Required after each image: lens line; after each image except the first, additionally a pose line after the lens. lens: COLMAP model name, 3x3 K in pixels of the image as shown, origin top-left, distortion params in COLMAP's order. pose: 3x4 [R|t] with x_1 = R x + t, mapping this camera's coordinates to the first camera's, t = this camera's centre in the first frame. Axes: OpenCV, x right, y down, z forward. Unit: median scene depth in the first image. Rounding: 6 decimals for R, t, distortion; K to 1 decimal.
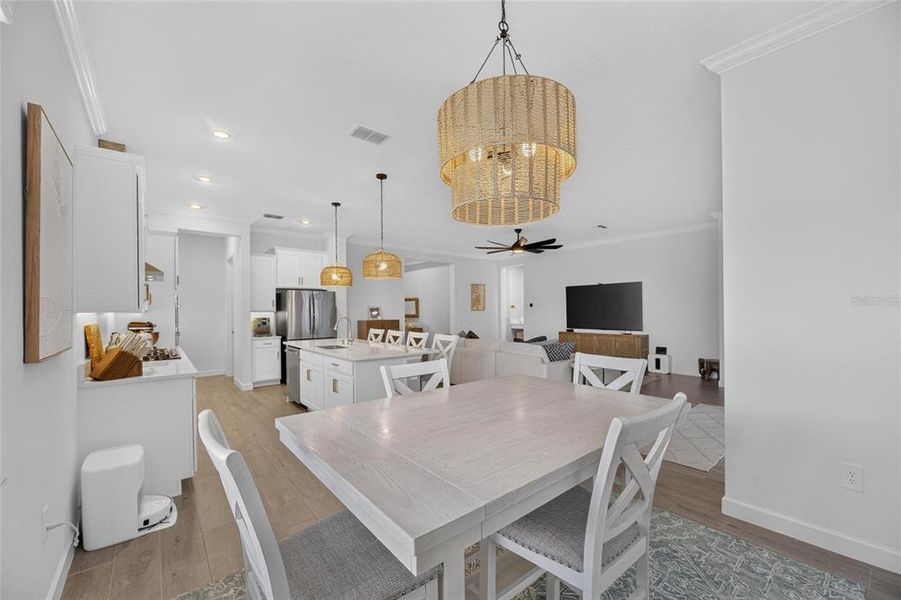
lens RADIAL K [[362.5, 0, 453.4], [0, 362.5, 308.9], [0, 0, 1]] dist [-0.002079, -0.000252]
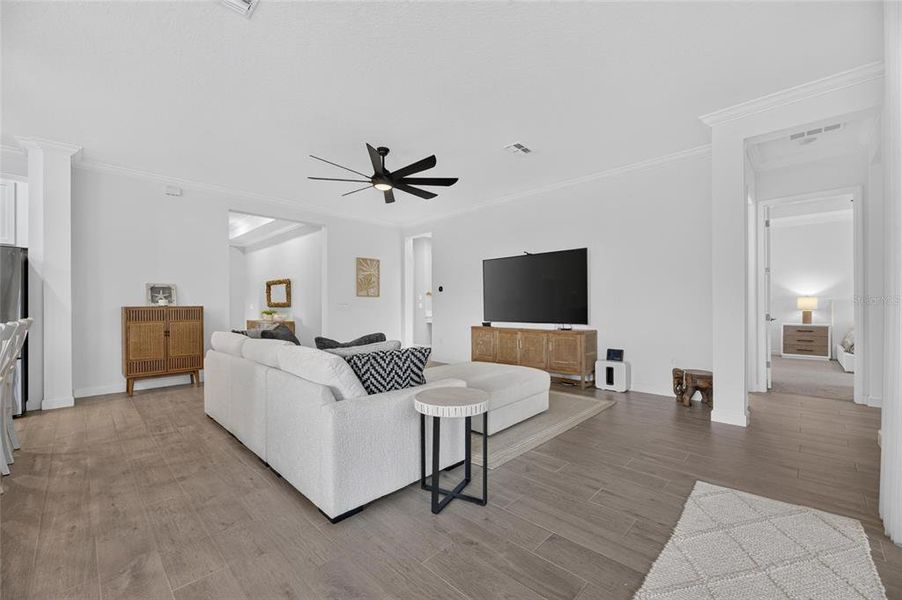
lens RADIAL K [[367.2, 0, 455.6], [0, 367.2, 305.9], [0, 0, 1]] dist [-0.003724, -0.000807]
pose [[0.993763, 0.005112, 0.111395, 0.215597], [-0.005306, 0.999985, 0.001440, 0.028344], [-0.111386, -0.002022, 0.993775, 0.378042]]
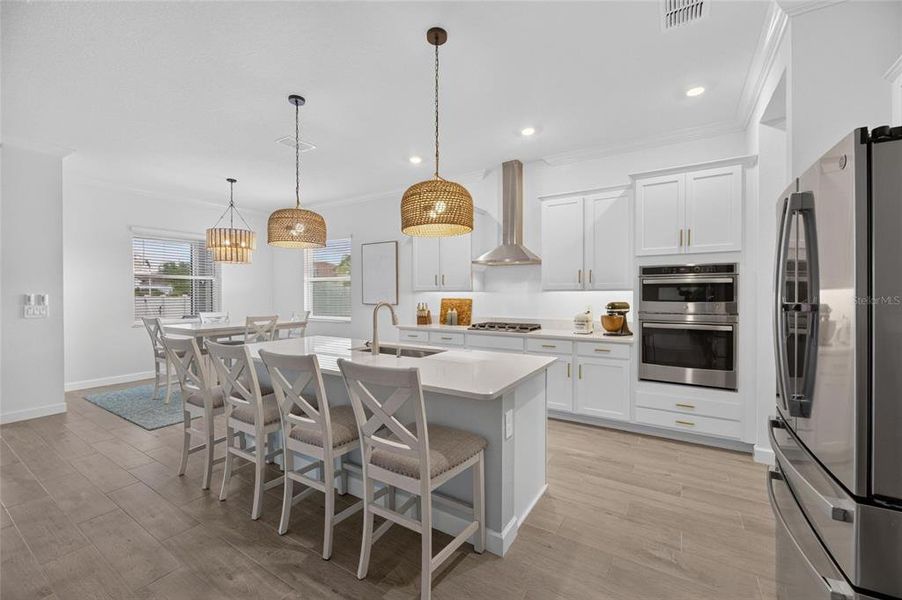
lens RADIAL K [[364.9, 0, 451.0], [0, 364.9, 300.0], [0, 0, 1]] dist [-0.000018, -0.000438]
pose [[-0.951050, 0.016063, -0.308618, -0.141612], [0.011803, 0.999808, 0.015668, 0.006412], [0.308811, 0.011258, -0.951057, 0.982168]]
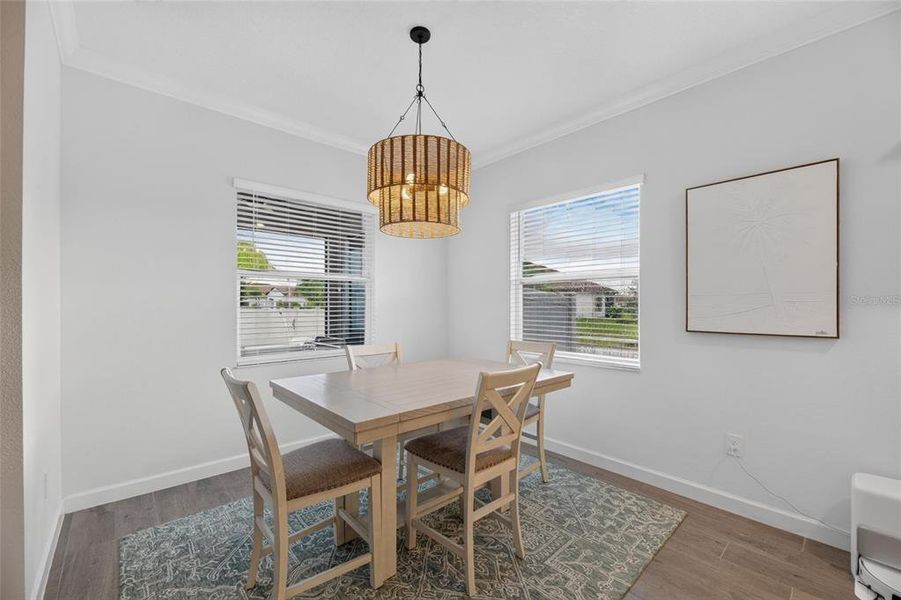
lens RADIAL K [[366.8, 0, 455.1], [0, 366.8, 305.9], [0, 0, 1]] dist [-0.003724, -0.000807]
pose [[-0.999078, 0.008602, -0.042057, 0.019034], [0.008821, 0.999948, -0.005026, 0.001839], [0.042012, -0.005393, -0.999103, 0.499762]]
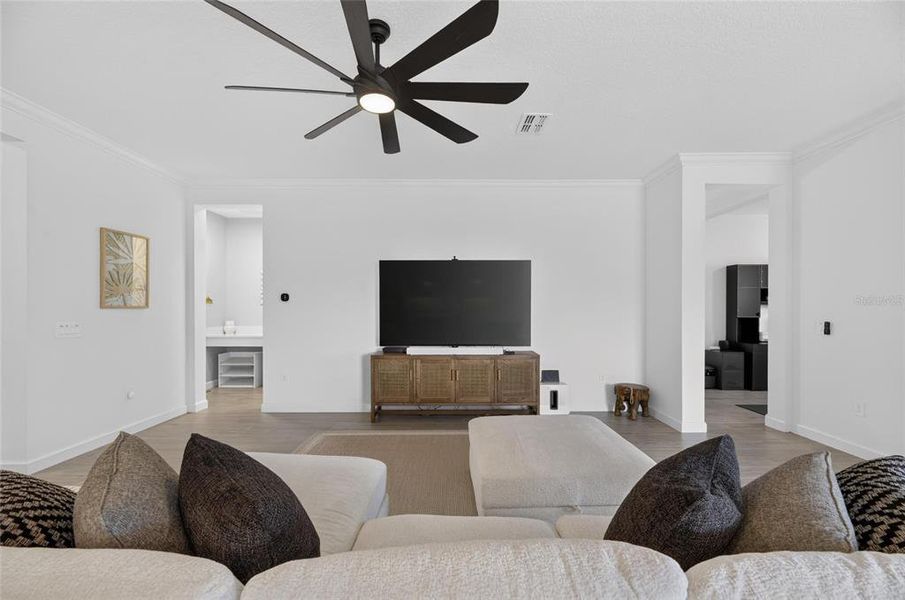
lens RADIAL K [[368.4, 0, 457.1], [0, 368.4, 305.9], [0, 0, 1]] dist [-0.003724, -0.000807]
pose [[0.631046, 0.013277, 0.775632, -0.006767], [-0.007967, 0.999912, -0.010634, 0.004863], [-0.775705, 0.000531, 0.631096, 0.719746]]
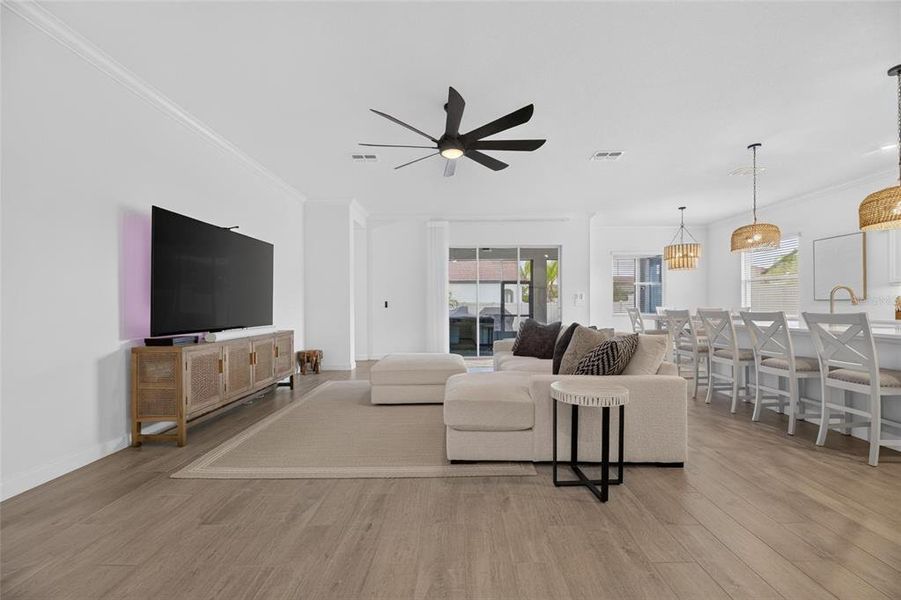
lens RADIAL K [[366.8, 0, 455.1], [0, 366.8, 305.9], [0, 0, 1]] dist [-0.003724, -0.000807]
pose [[-0.770694, 0.011163, 0.637108, -0.108662], [0.007891, 0.999937, -0.007975, 0.036999], [-0.637157, -0.001119, -0.770733, 1.271595]]
